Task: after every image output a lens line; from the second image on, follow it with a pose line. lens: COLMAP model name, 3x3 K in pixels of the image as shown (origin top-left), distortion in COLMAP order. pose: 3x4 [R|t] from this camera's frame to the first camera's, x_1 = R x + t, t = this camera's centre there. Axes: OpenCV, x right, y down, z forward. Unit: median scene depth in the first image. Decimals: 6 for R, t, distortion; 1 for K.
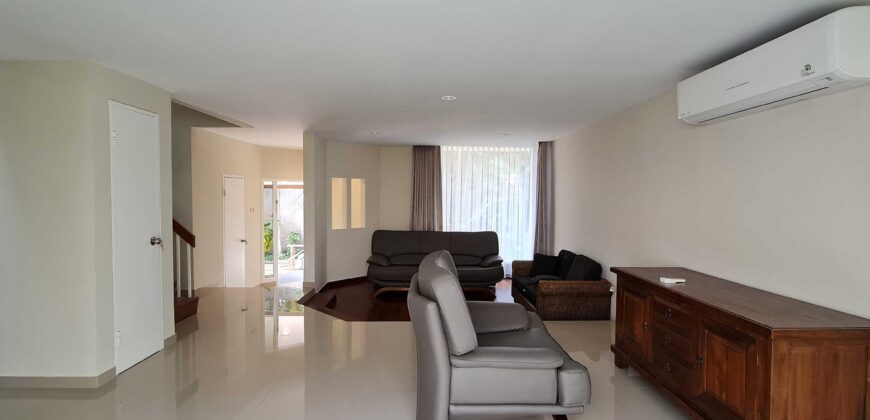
lens RADIAL K [[418.4, 0, 434.9], [0, 418.4, 209.8], [0, 0, 1]] dist [-0.001440, 0.000131]
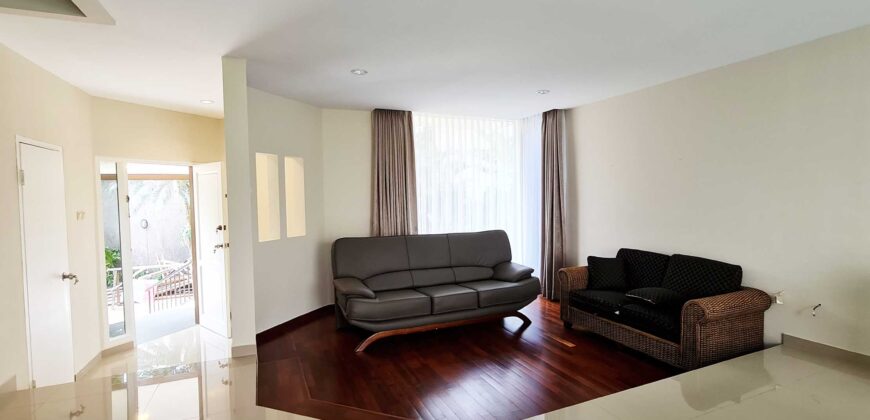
lens RADIAL K [[418.4, 0, 434.9], [0, 418.4, 209.8], [0, 0, 1]] dist [-0.001440, 0.000131]
pose [[0.924495, -0.037459, 0.379348, -0.227886], [0.036871, 0.999281, 0.008818, 0.005891], [-0.379406, 0.005834, 0.925212, 0.353743]]
